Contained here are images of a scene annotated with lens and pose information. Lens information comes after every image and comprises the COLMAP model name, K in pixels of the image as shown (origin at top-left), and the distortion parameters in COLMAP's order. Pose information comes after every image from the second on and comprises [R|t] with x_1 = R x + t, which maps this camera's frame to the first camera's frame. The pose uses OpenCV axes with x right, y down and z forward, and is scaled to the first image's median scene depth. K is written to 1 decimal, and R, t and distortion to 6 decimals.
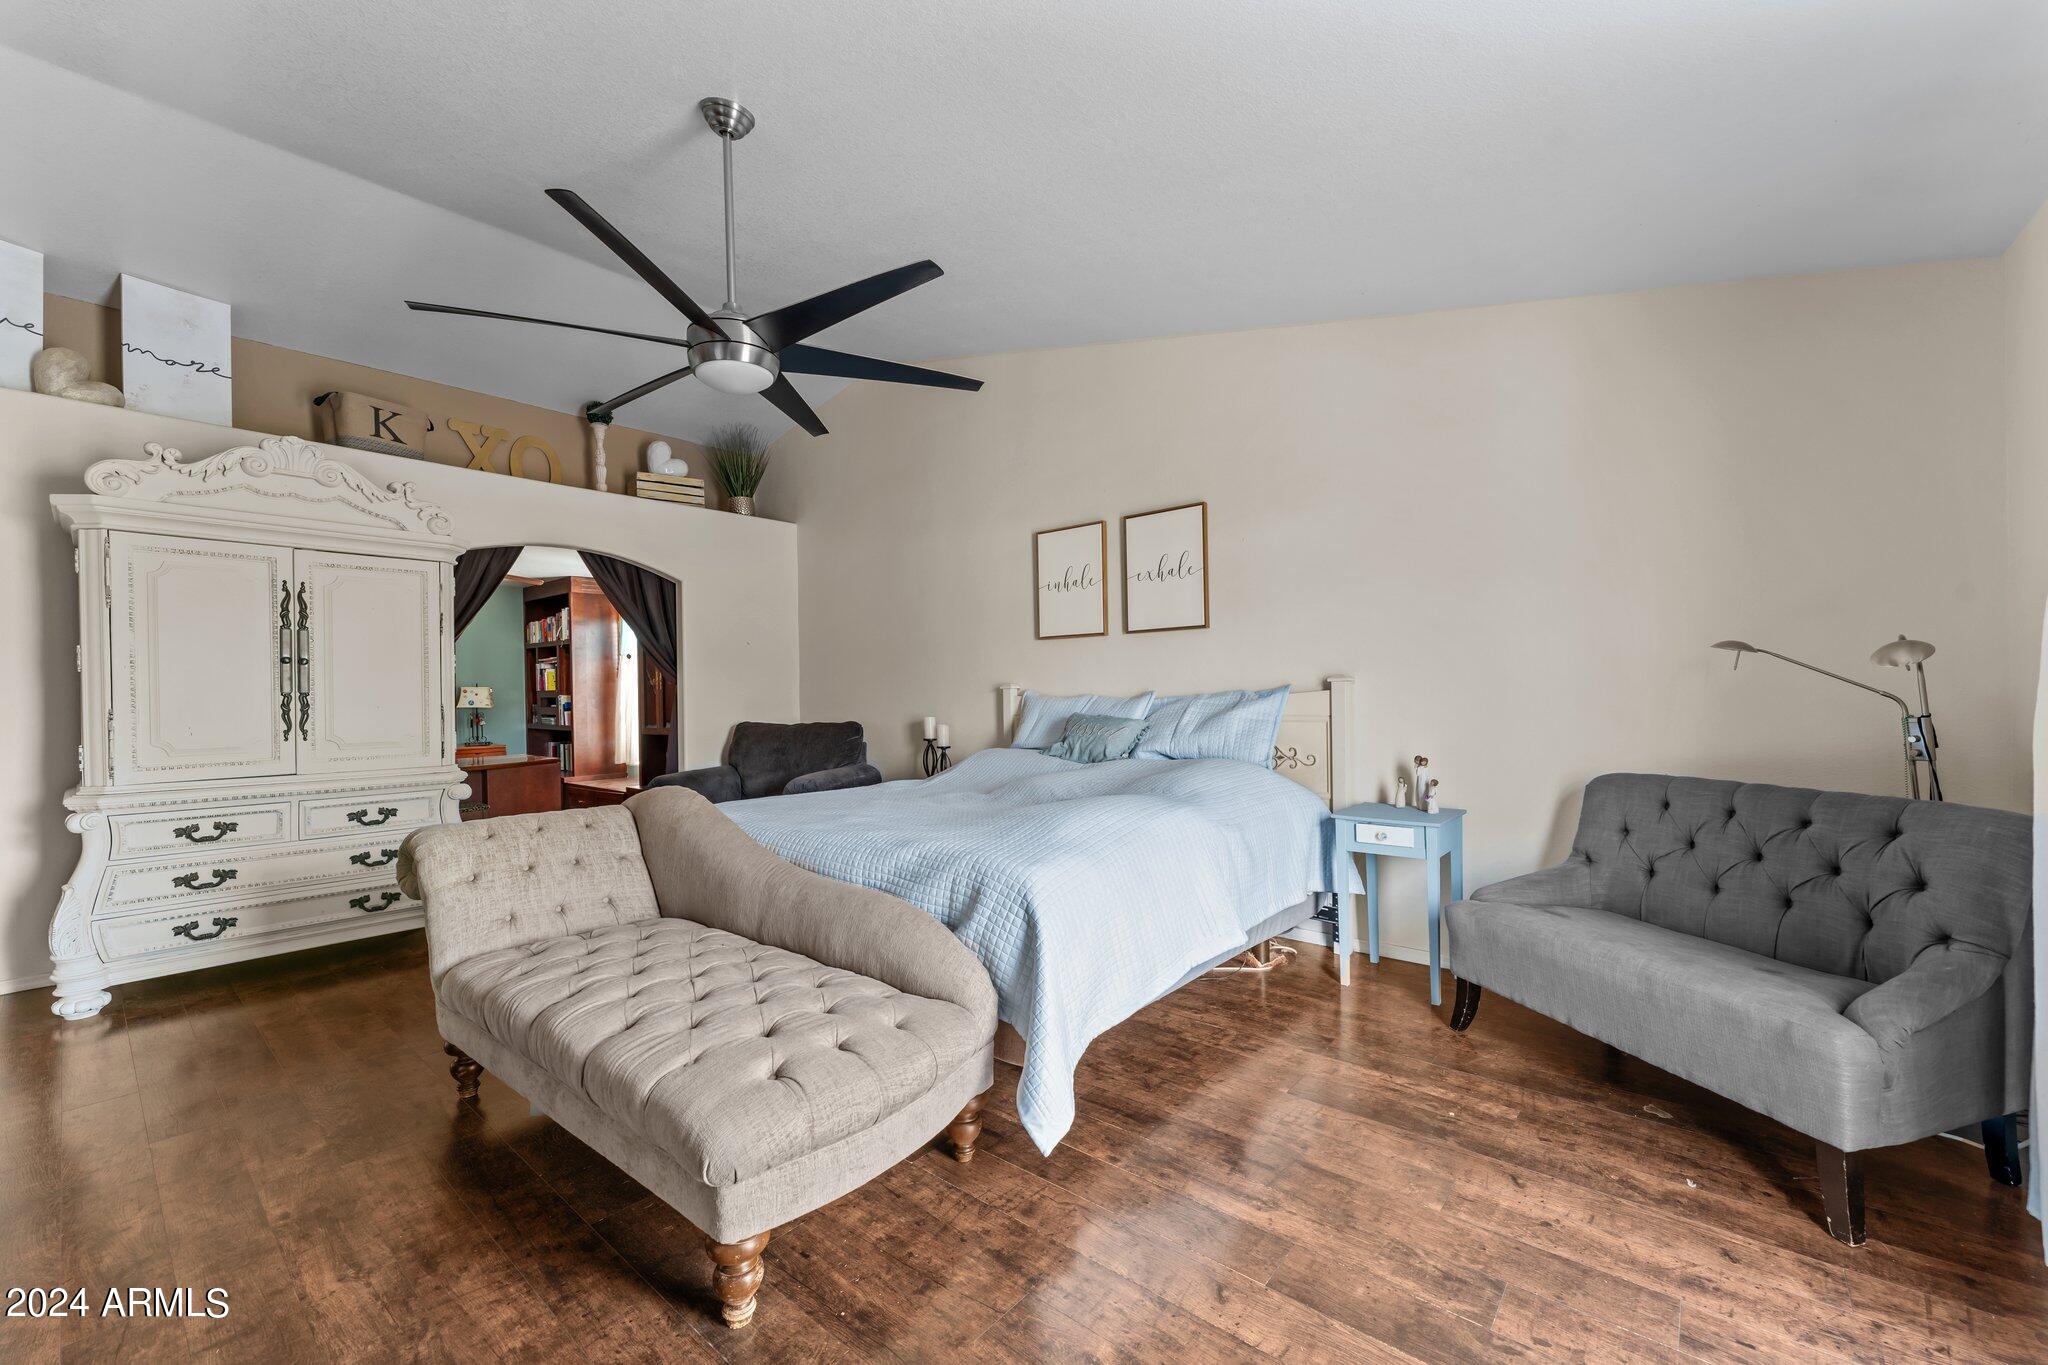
lens RADIAL K [[810.7, 0, 1023.8], [0, 810.7, 683.9], [0, 0, 1]] dist [0.000050, 0.000077]
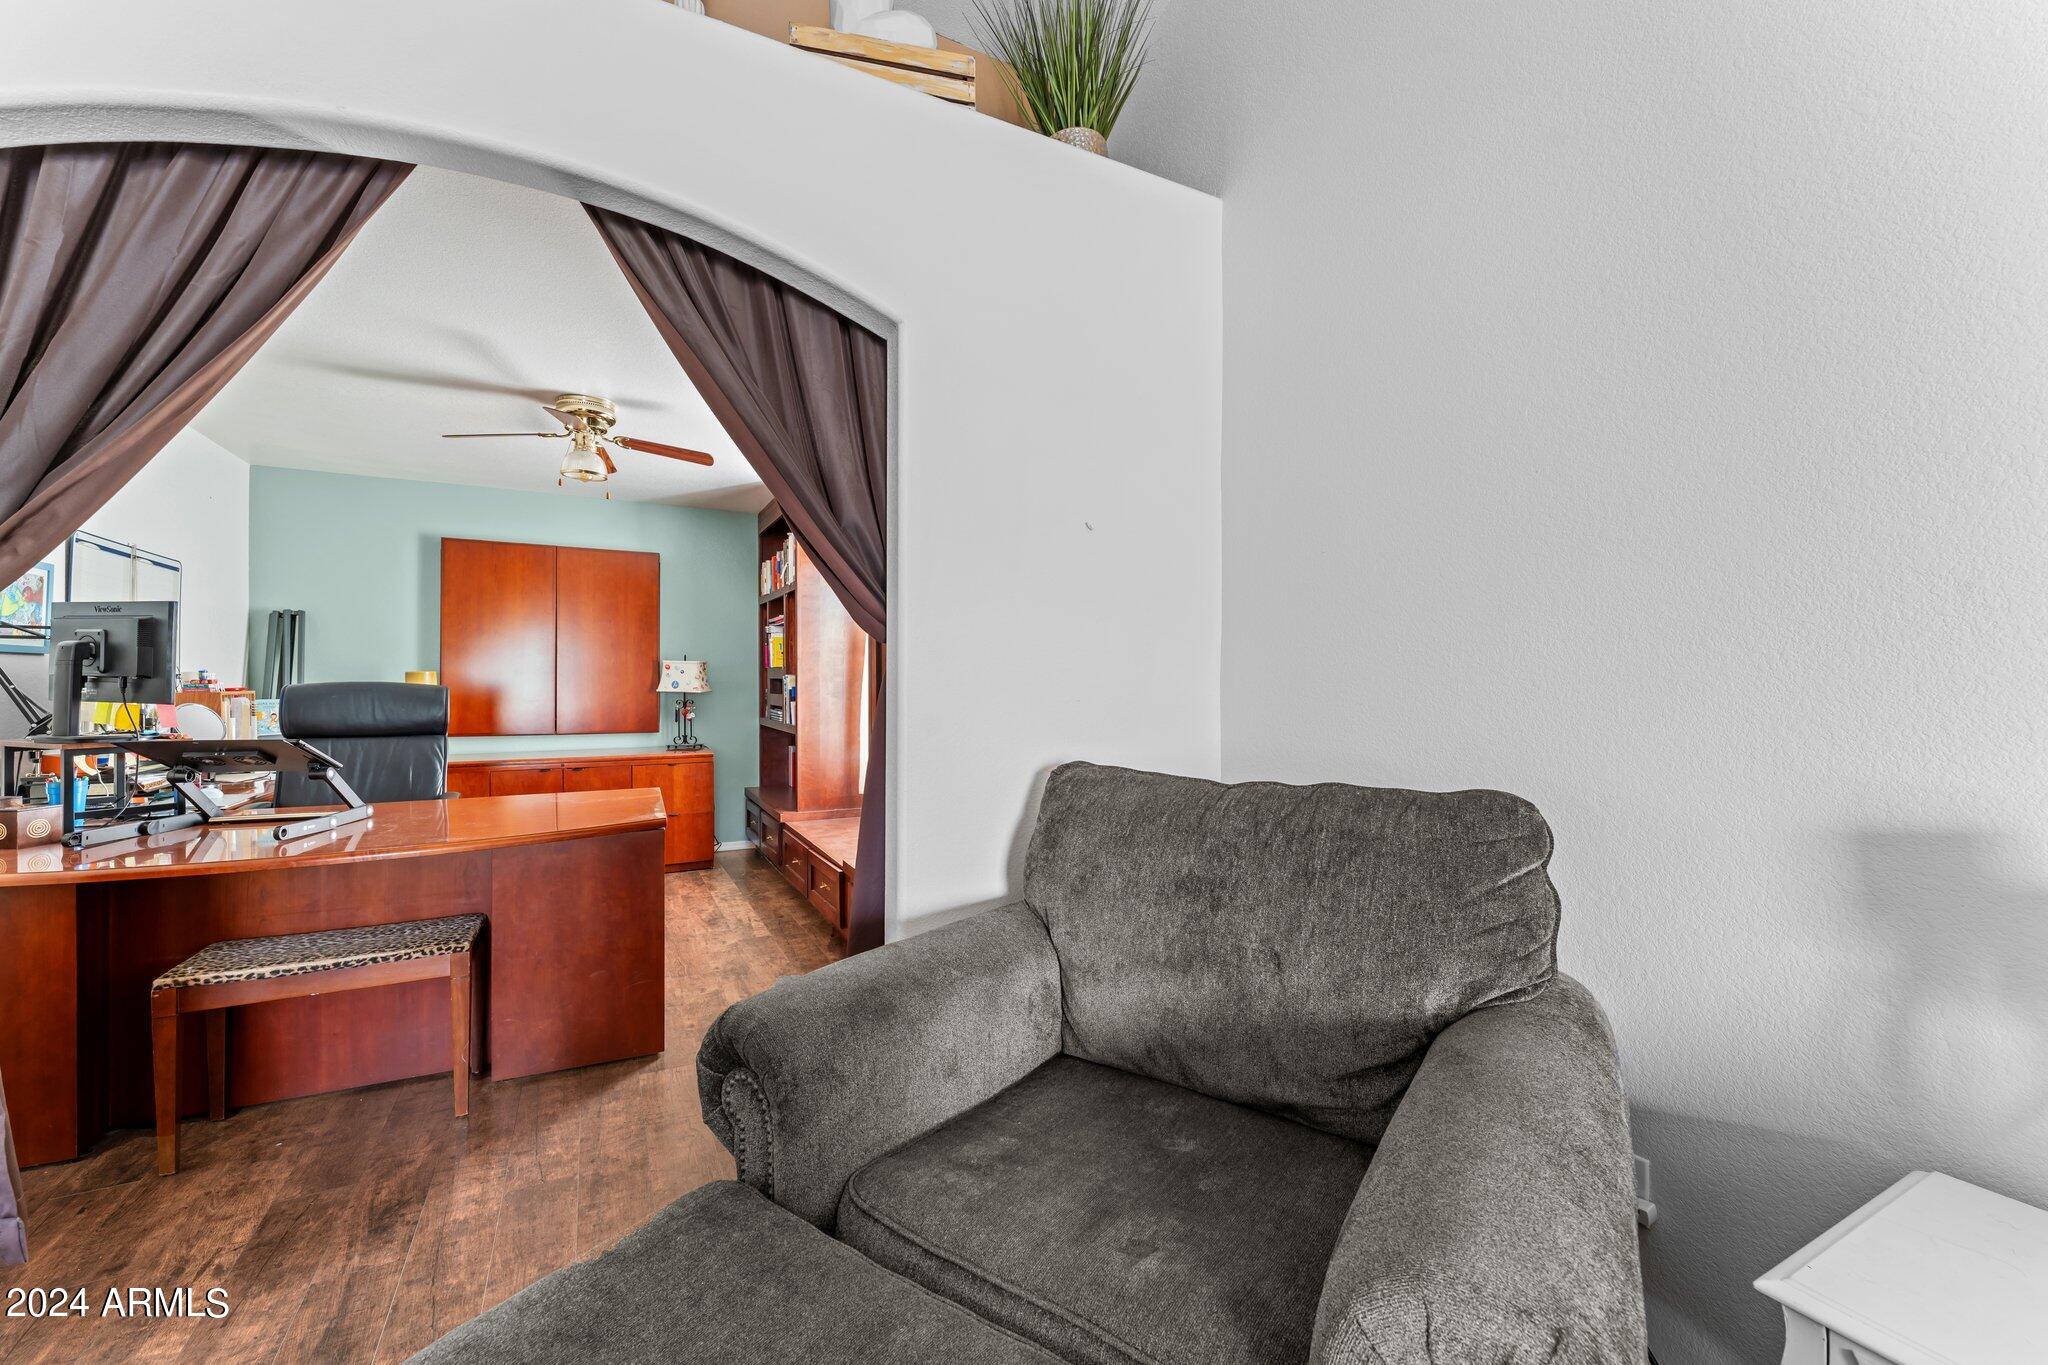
lens RADIAL K [[810.7, 0, 1023.8], [0, 810.7, 683.9], [0, 0, 1]] dist [0.000050, 0.000077]
pose [[0.927280, 0.023648, -0.373622, -0.239002], [-0.020351, 0.999711, 0.012768, 0.012235], [0.373816, -0.004236, 0.927493, 0.680292]]
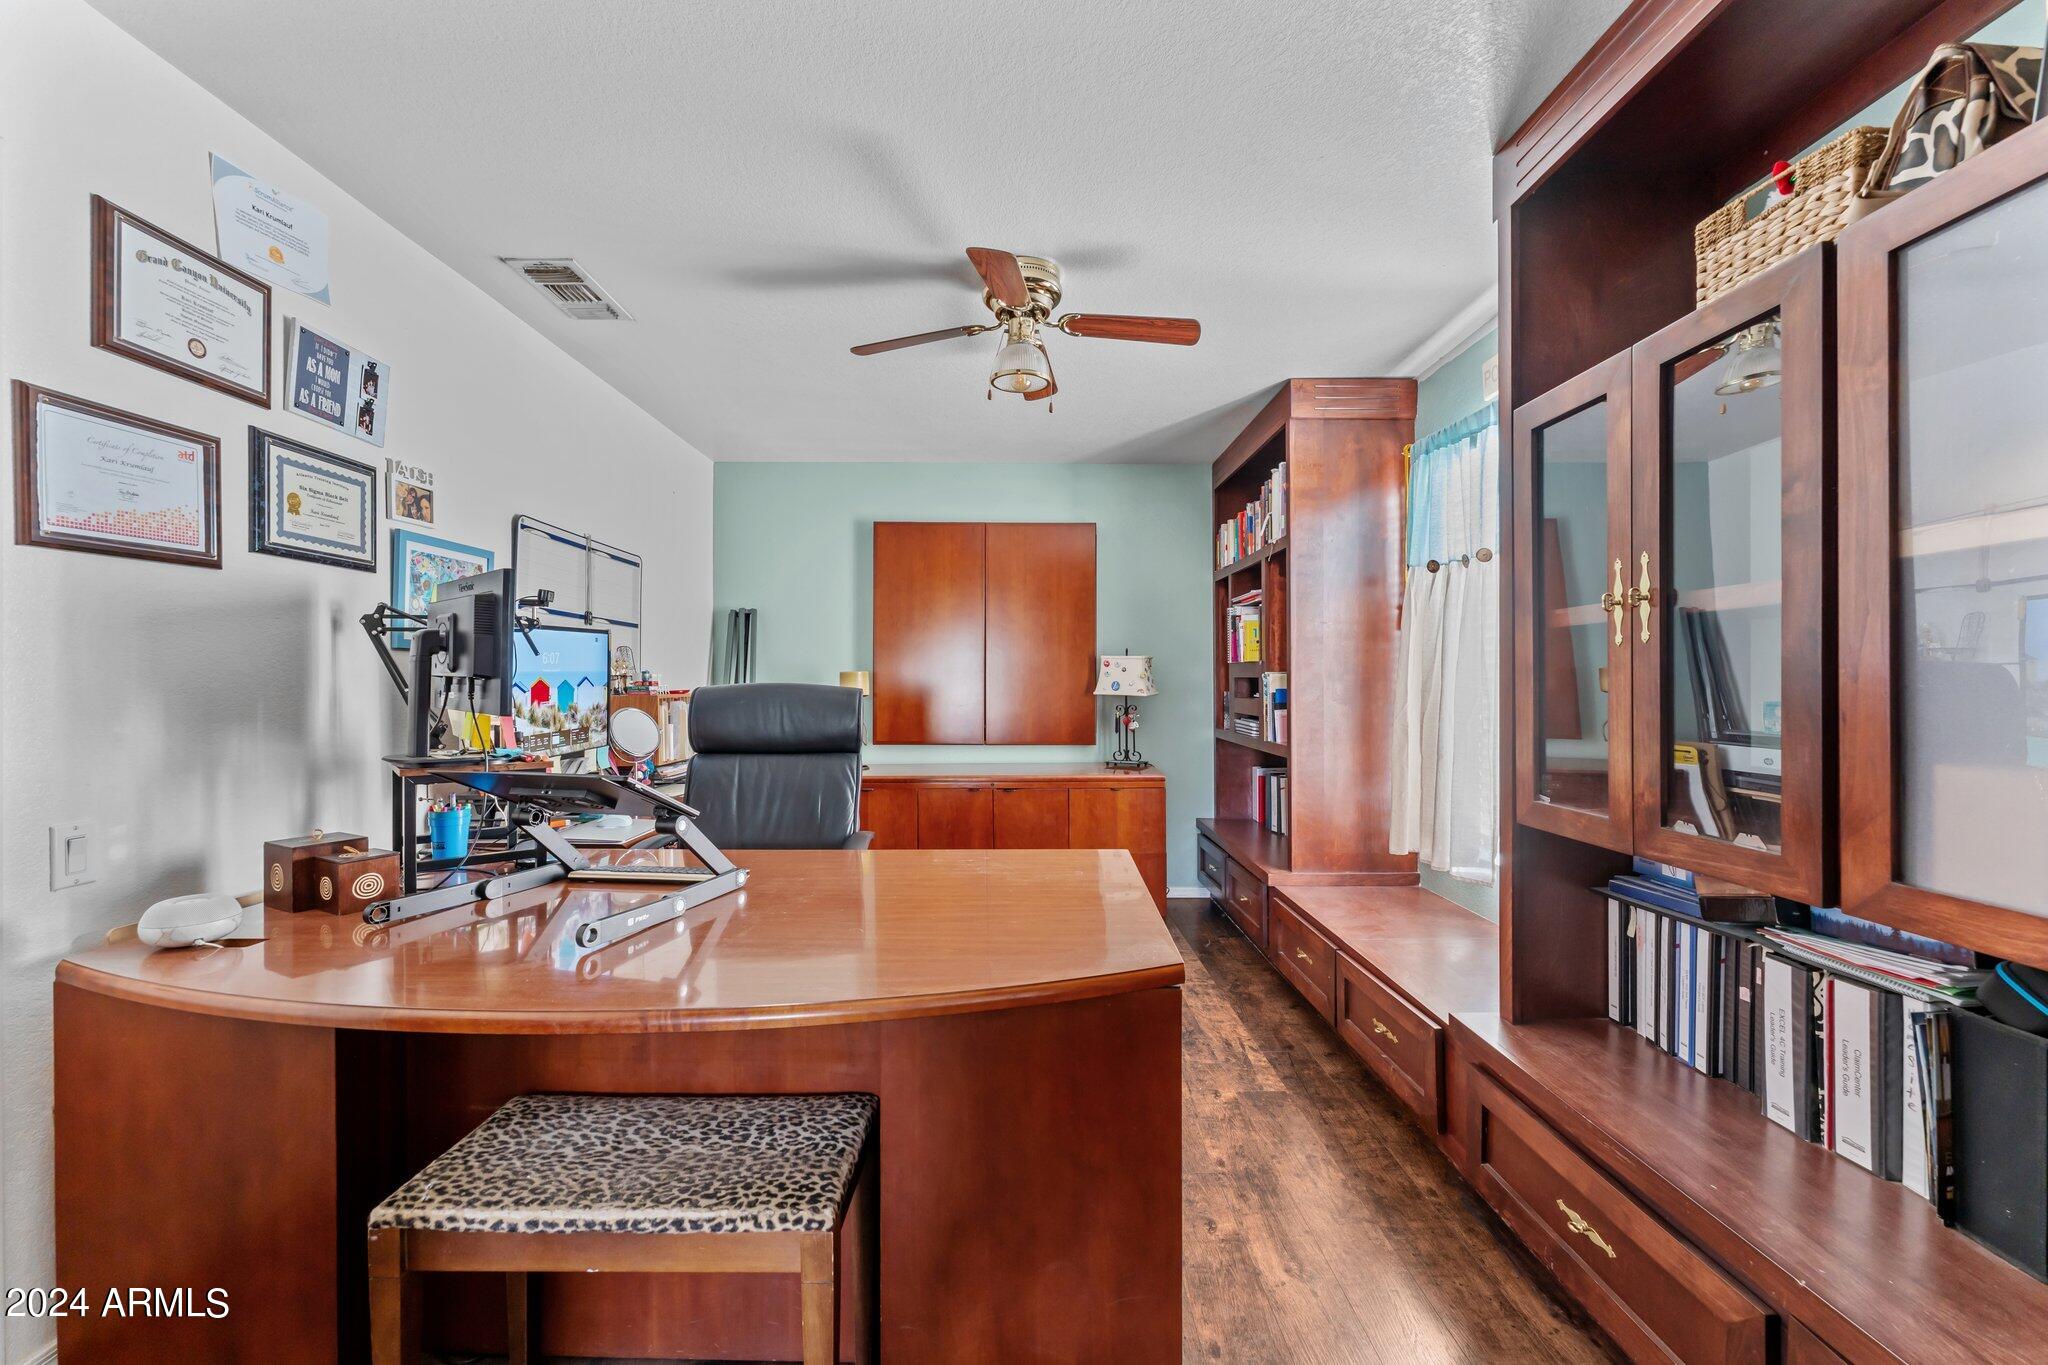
lens RADIAL K [[810.7, 0, 1023.8], [0, 810.7, 683.9], [0, 0, 1]] dist [0.000050, 0.000077]
pose [[0.653233, 0.020997, -0.756866, -0.448315], [-0.009830, 0.999766, 0.019251, 0.017767], [0.757093, -0.005135, 0.653287, 0.844320]]
